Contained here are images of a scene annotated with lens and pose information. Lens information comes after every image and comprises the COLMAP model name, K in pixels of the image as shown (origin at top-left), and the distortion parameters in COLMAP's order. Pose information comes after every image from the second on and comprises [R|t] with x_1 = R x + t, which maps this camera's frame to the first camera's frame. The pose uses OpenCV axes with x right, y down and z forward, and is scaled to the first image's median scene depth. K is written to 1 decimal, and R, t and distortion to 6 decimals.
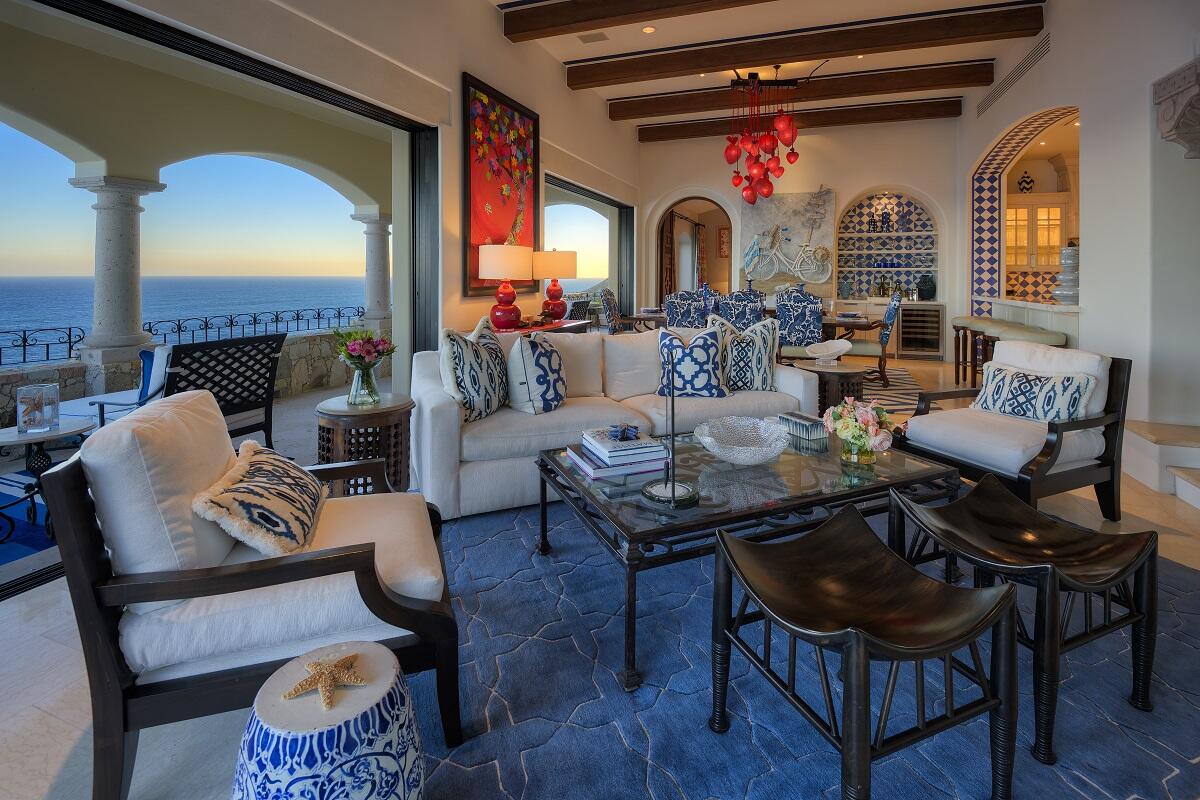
lens RADIAL K [[563.6, 0, 587.0], [0, 563.6, 293.1], [0, 0, 1]] dist [-0.023498, -0.004239]
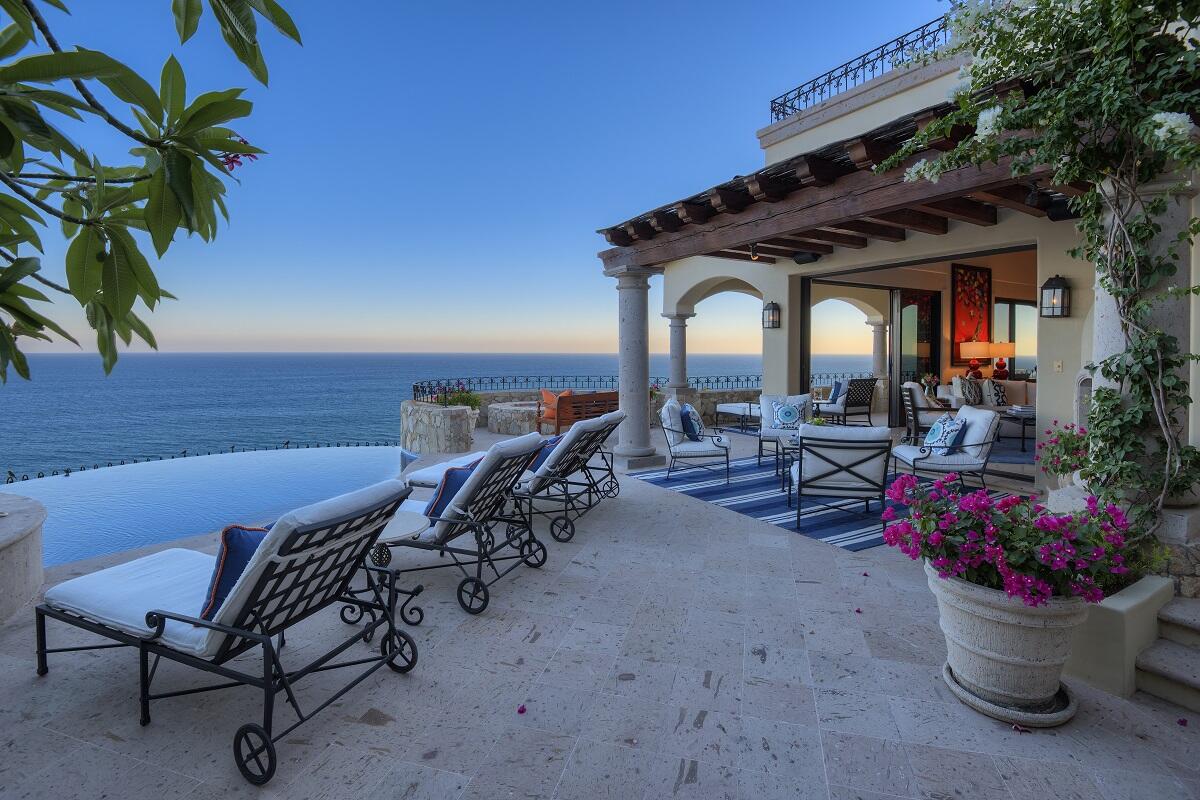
lens RADIAL K [[563.6, 0, 596.3], [0, 563.6, 359.2], [0, 0, 1]] dist [-0.023498, -0.004239]
pose [[0.775085, 0.005528, -0.631833, 0.065961], [-0.016912, 0.999785, -0.011999, 0.024314], [0.631631, 0.019986, 0.775012, -1.288089]]
